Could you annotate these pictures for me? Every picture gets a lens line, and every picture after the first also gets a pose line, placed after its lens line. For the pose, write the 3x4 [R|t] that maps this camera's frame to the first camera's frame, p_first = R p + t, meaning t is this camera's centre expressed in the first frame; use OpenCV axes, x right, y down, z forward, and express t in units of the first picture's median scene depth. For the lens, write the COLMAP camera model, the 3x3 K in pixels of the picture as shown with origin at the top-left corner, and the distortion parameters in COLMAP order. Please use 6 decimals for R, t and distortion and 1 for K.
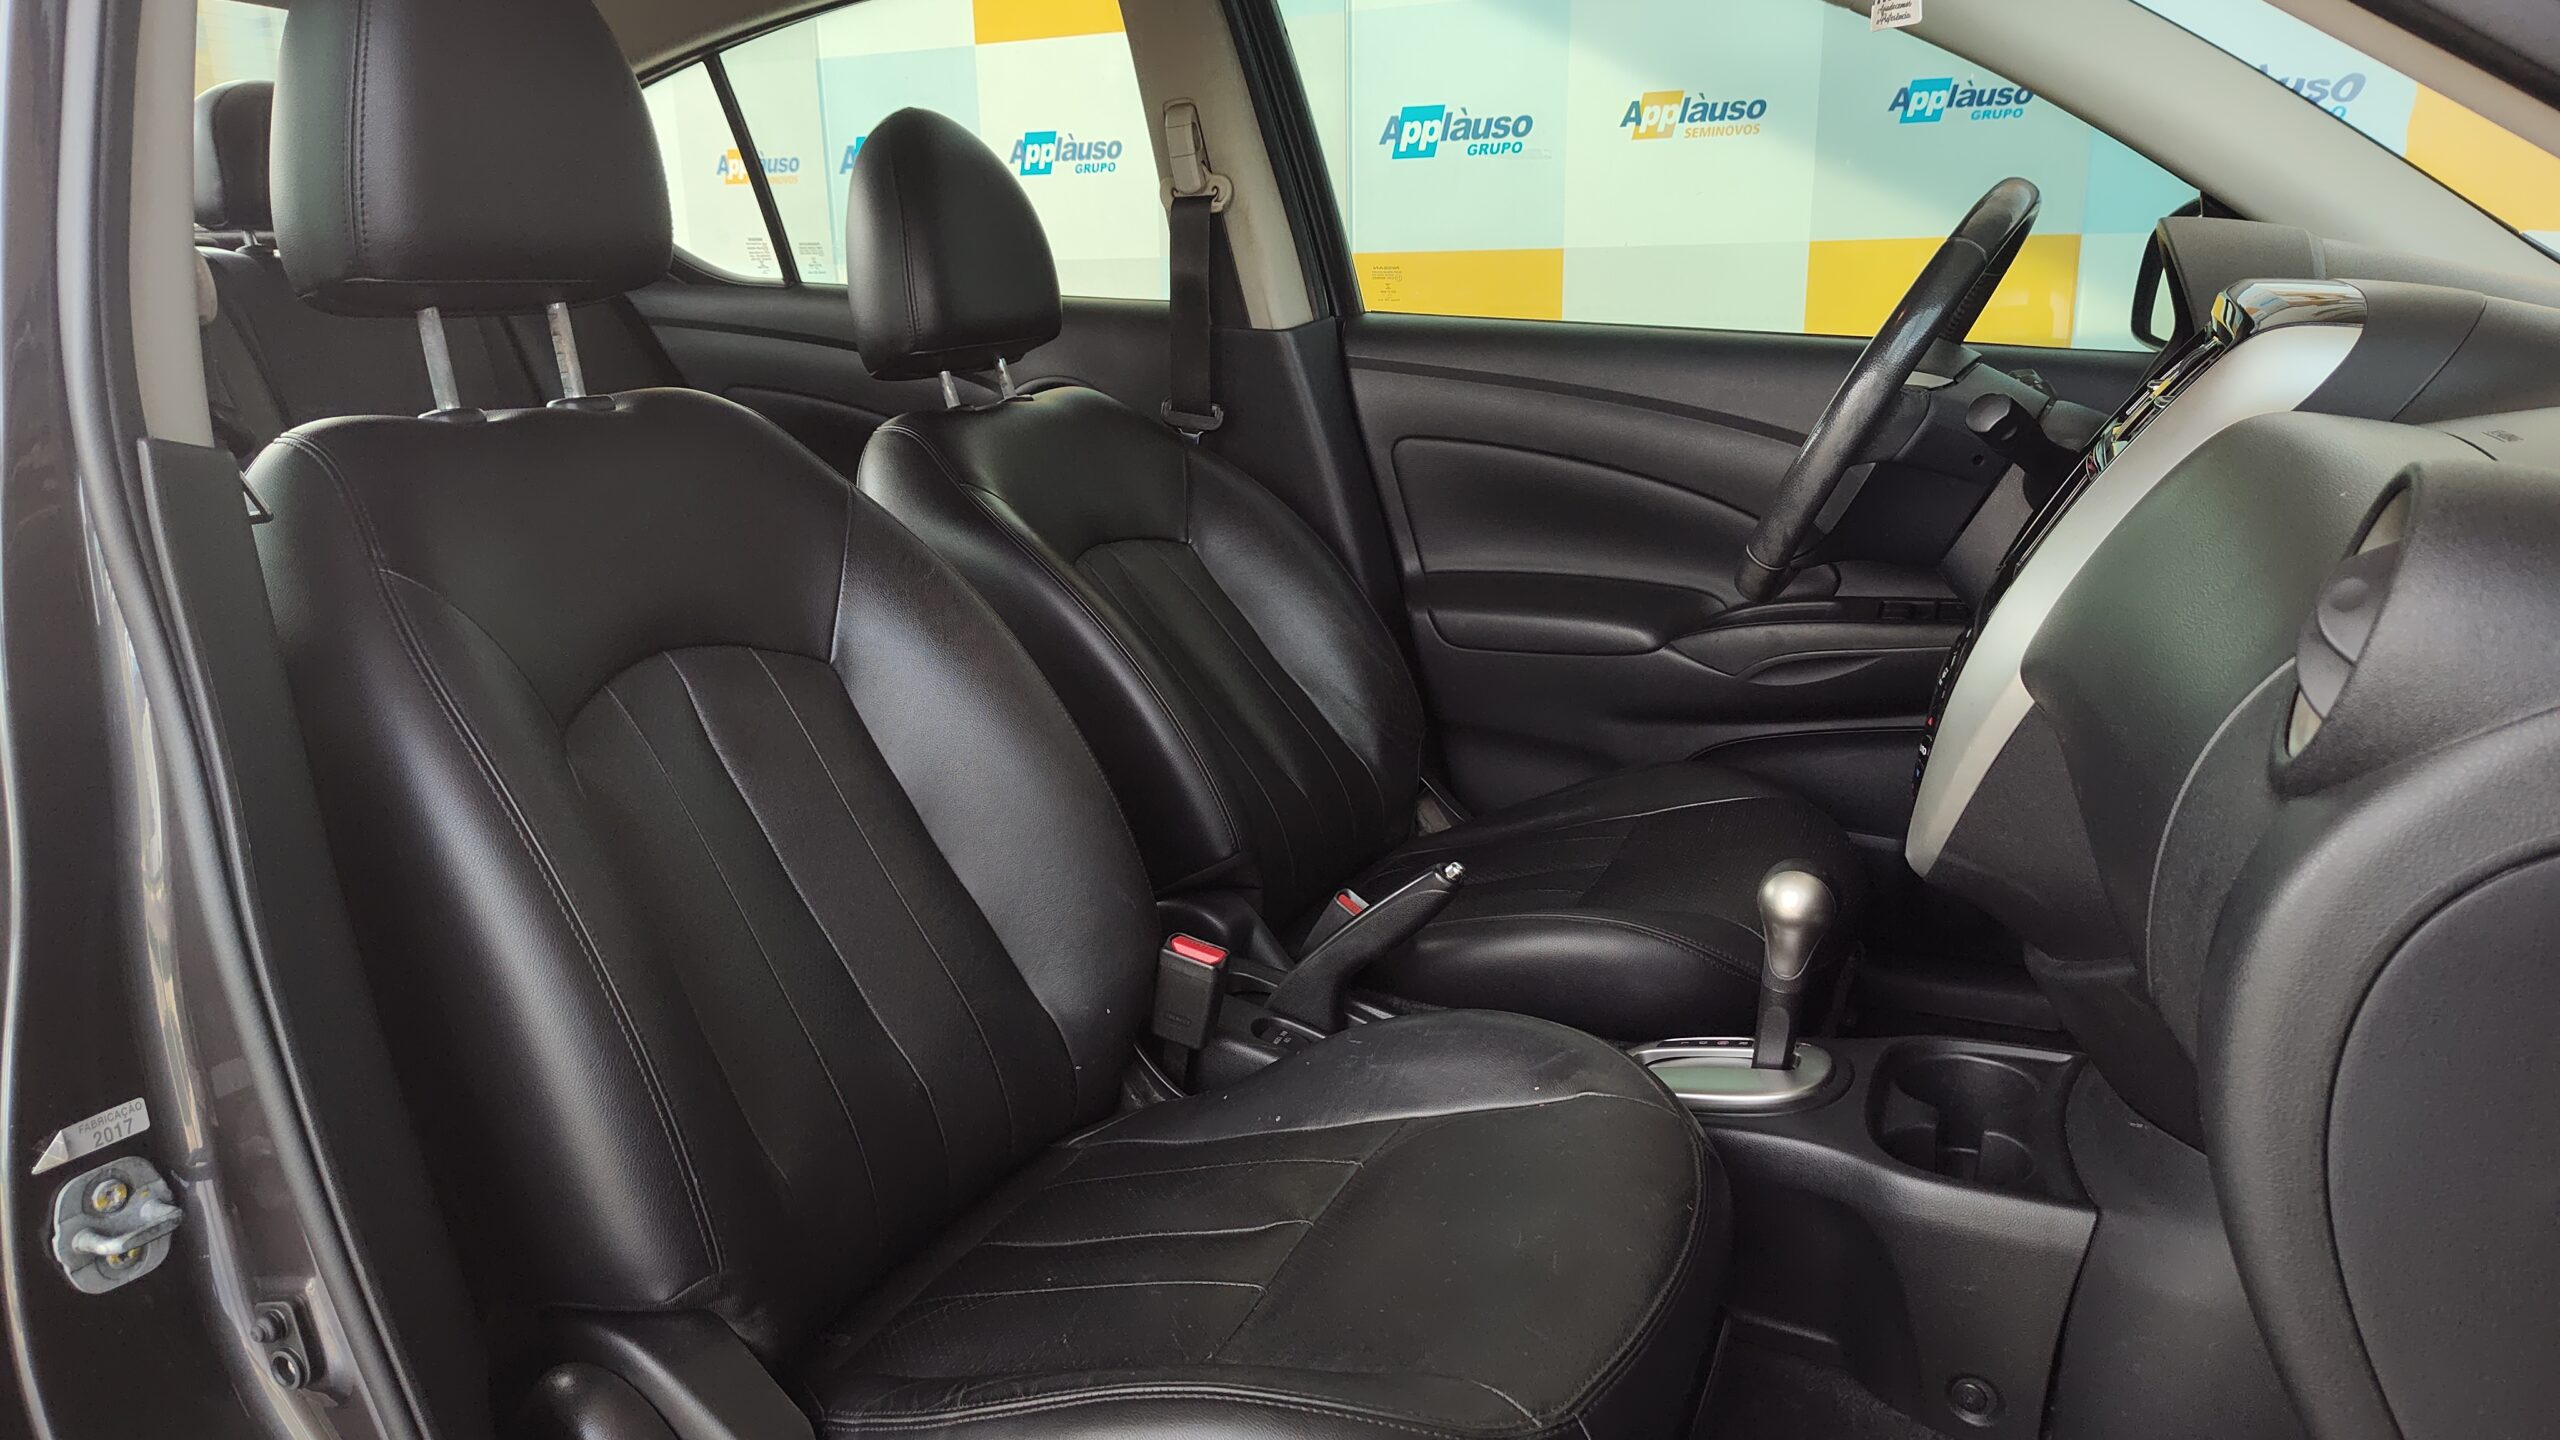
lens RADIAL K [[1770.3, 0, 1278.1], [0, 1770.3, 733.3], [0, 0, 1]] dist [0.024051, -0.034822]
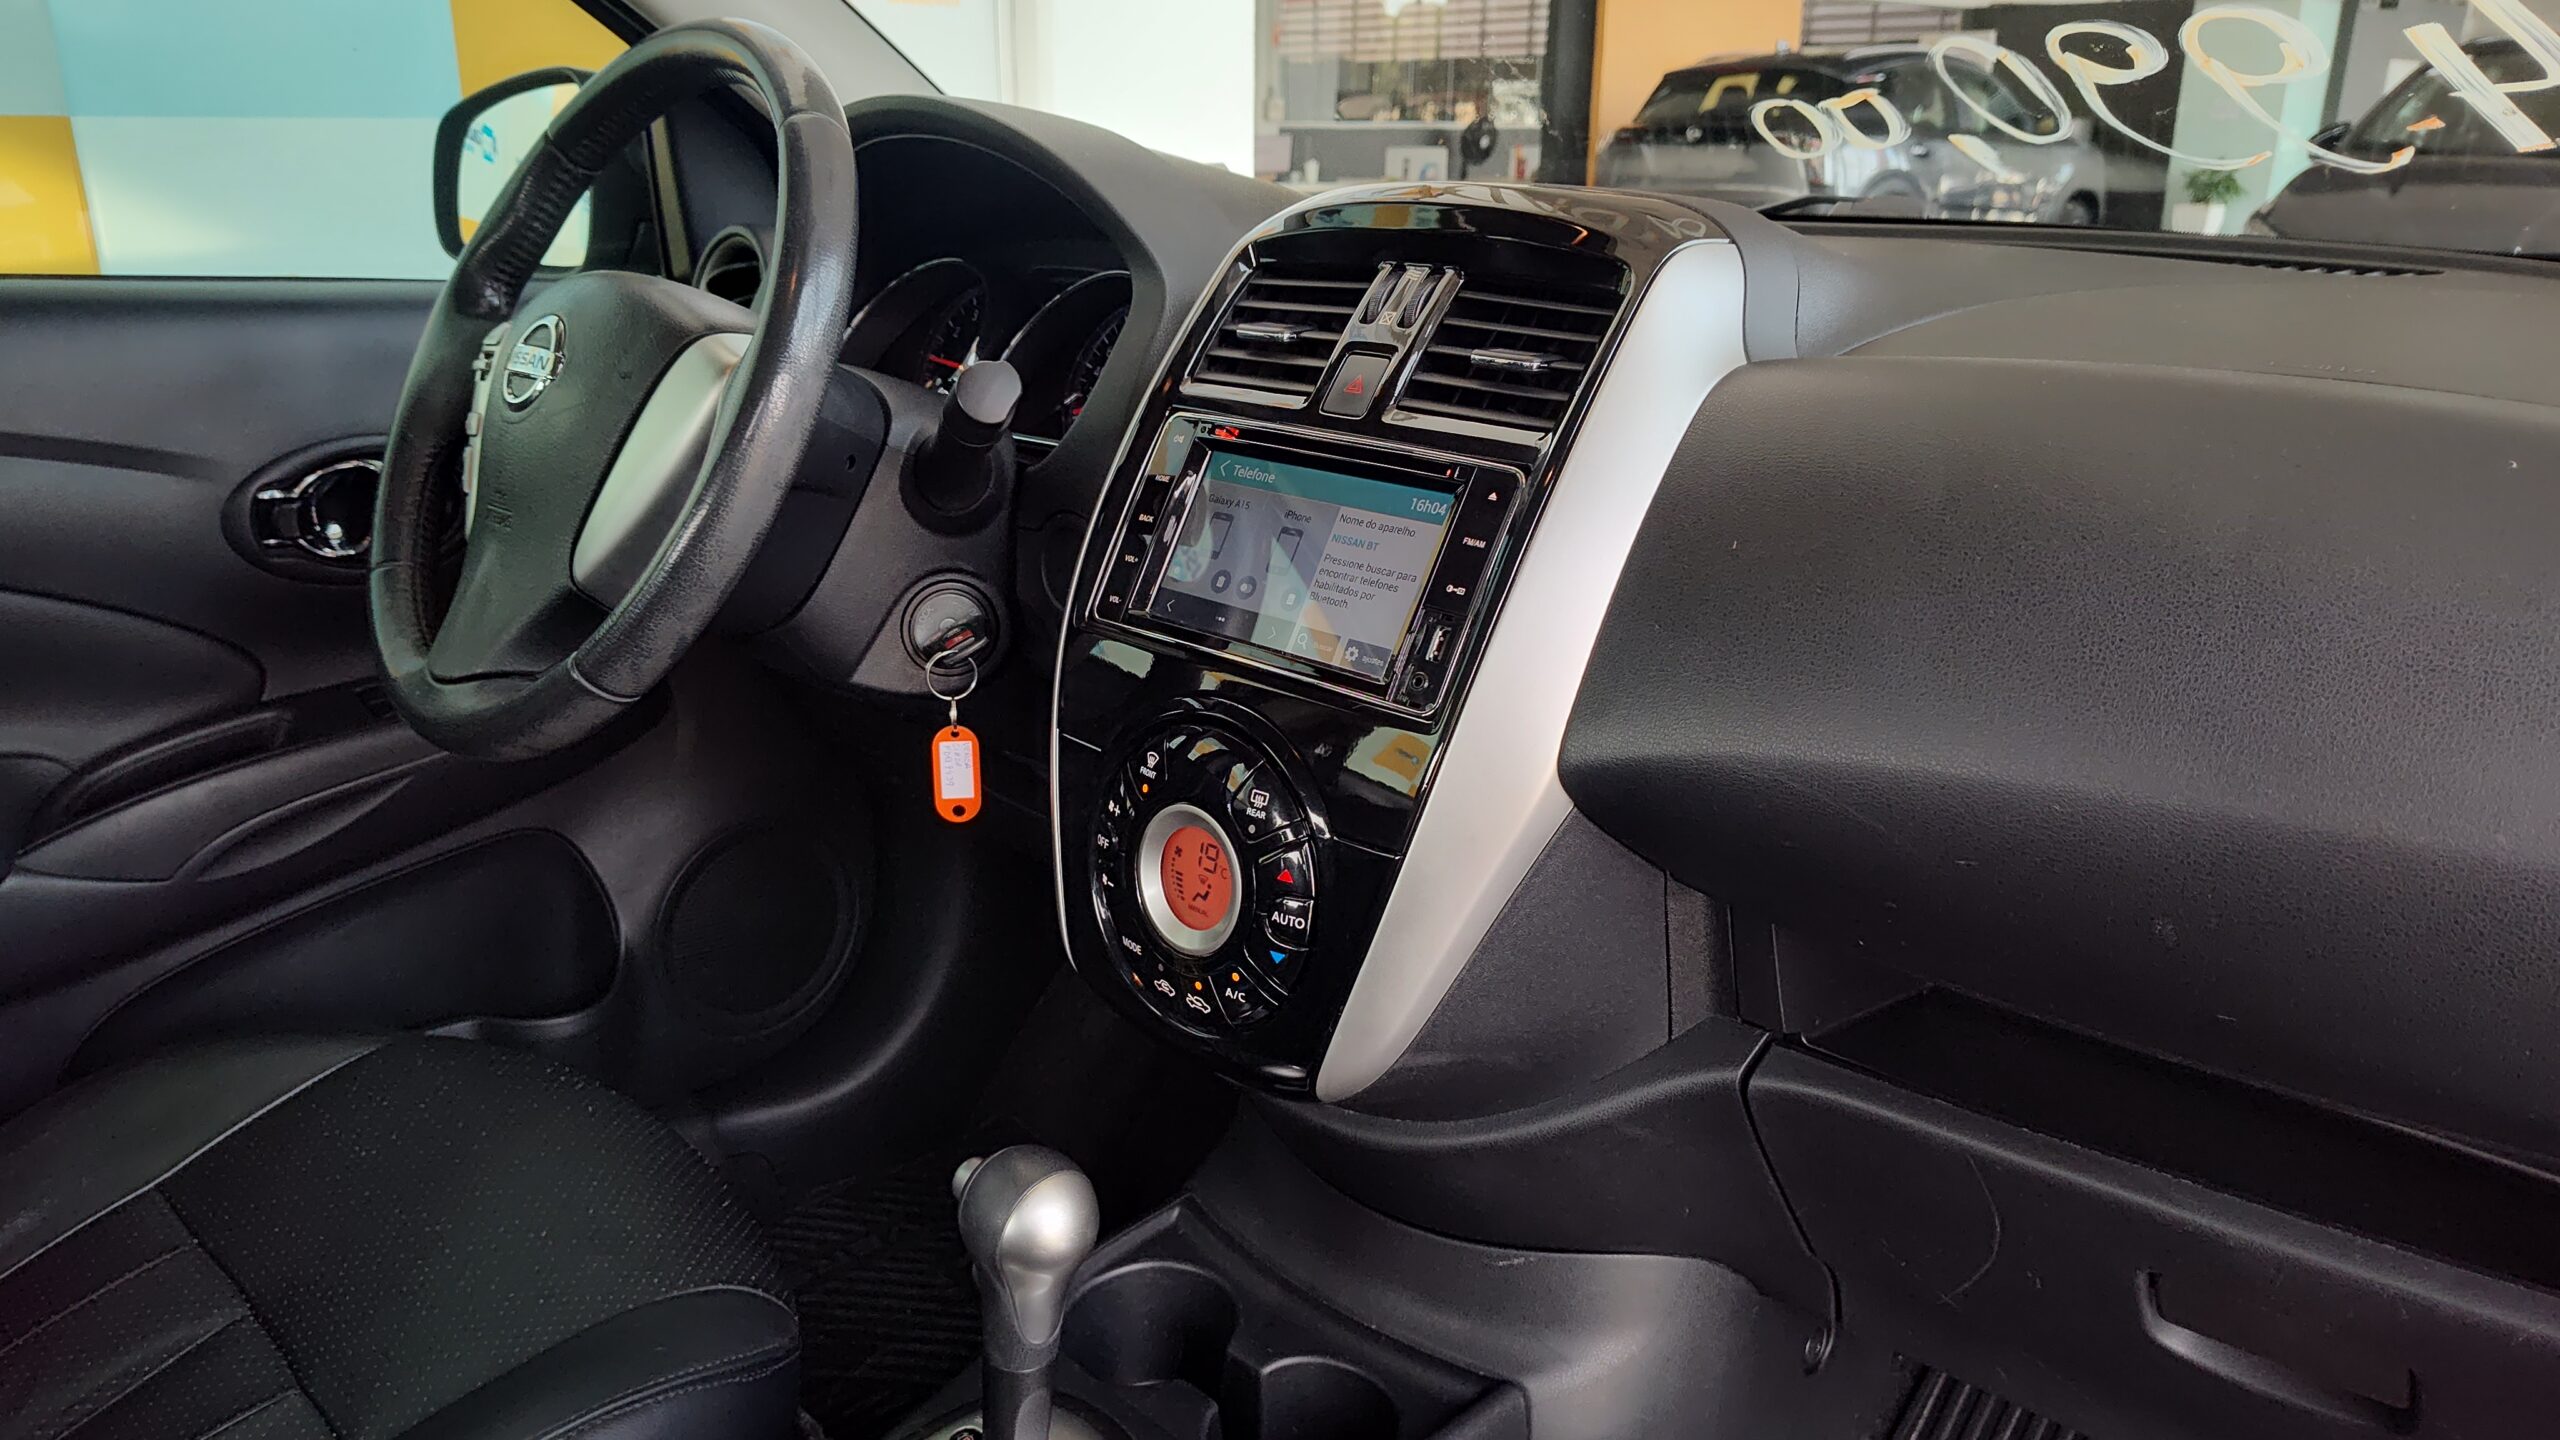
lens RADIAL K [[1770.3, 0, 1293.2], [0, 1770.3, 735.9], [0, 0, 1]] dist [0.024051, -0.034822]
pose [[0.344425, -0.278468, 0.896564, -0.113936], [0.233519, 0.950393, 0.205478, -0.106110], [-0.909307, 0.138593, 0.392367, 0.428587]]
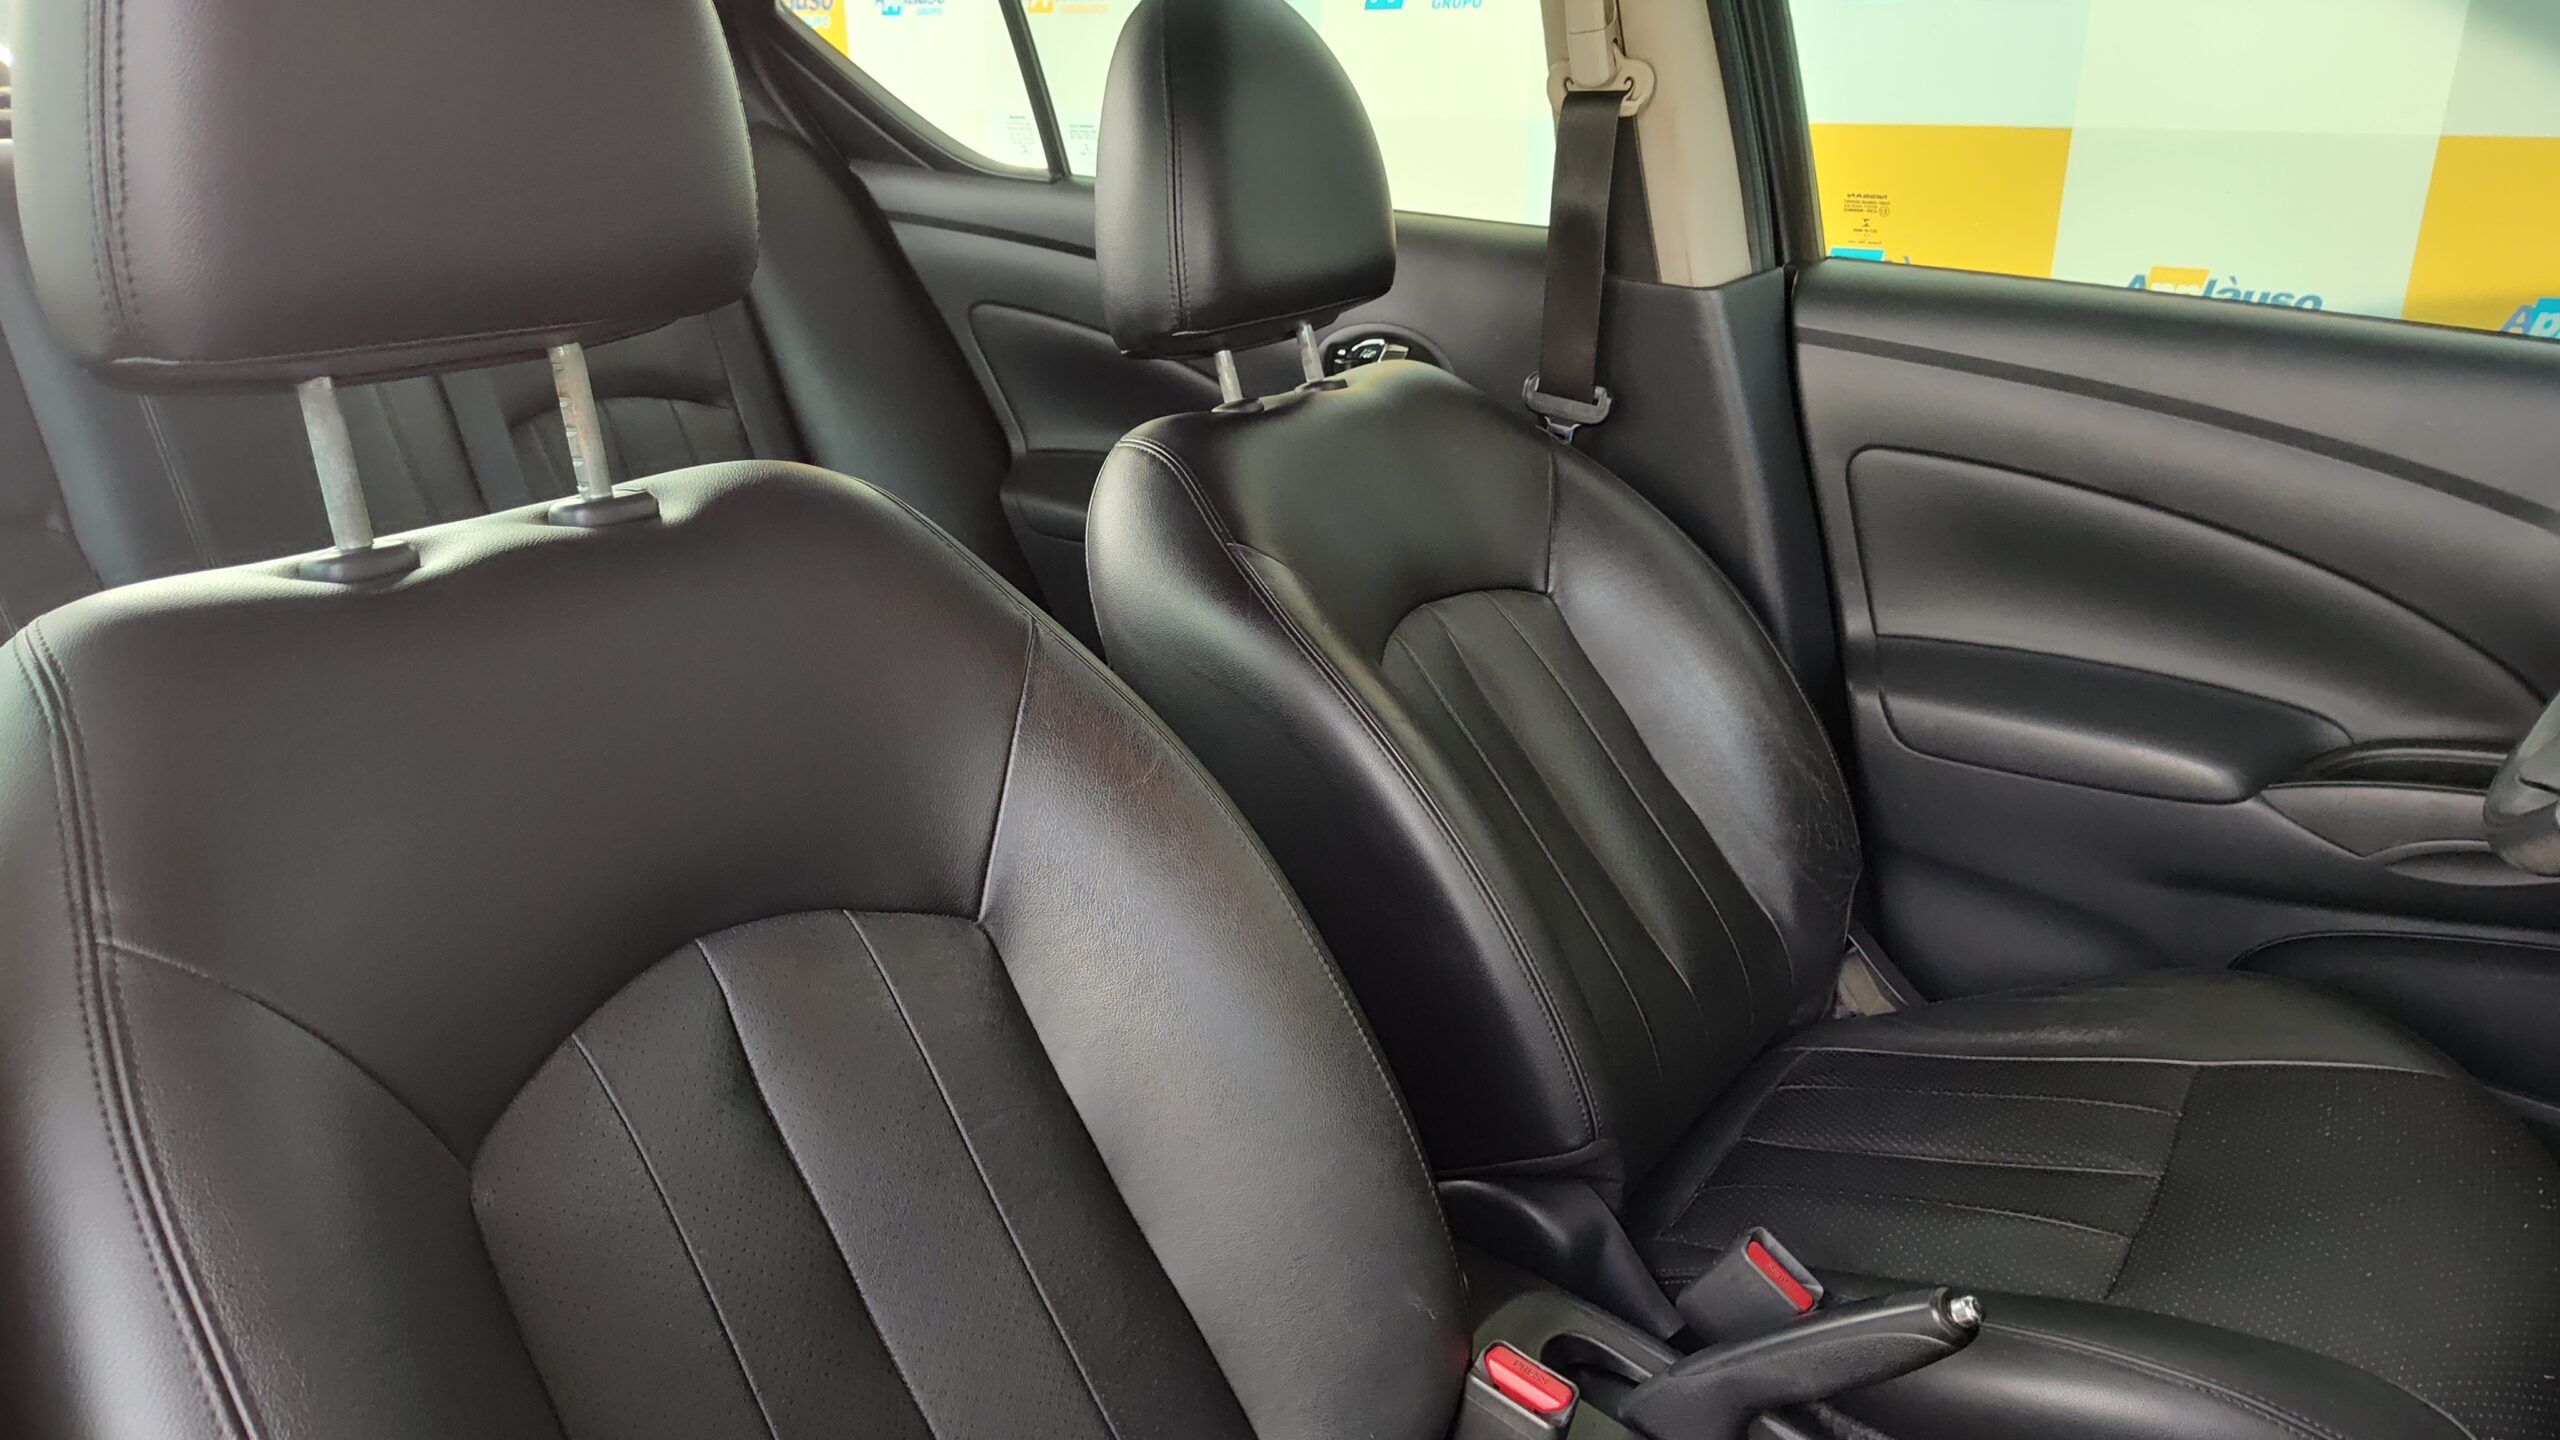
lens RADIAL K [[1770.3, 0, 1268.1], [0, 1770.3, 730.0], [0, 0, 1]] dist [0.024051, -0.034822]
pose [[0.981340, 0.083928, -0.172998, -0.032430], [-0.066095, 0.992125, 0.106389, -0.119810], [0.180565, -0.092969, 0.979159, 0.271729]]
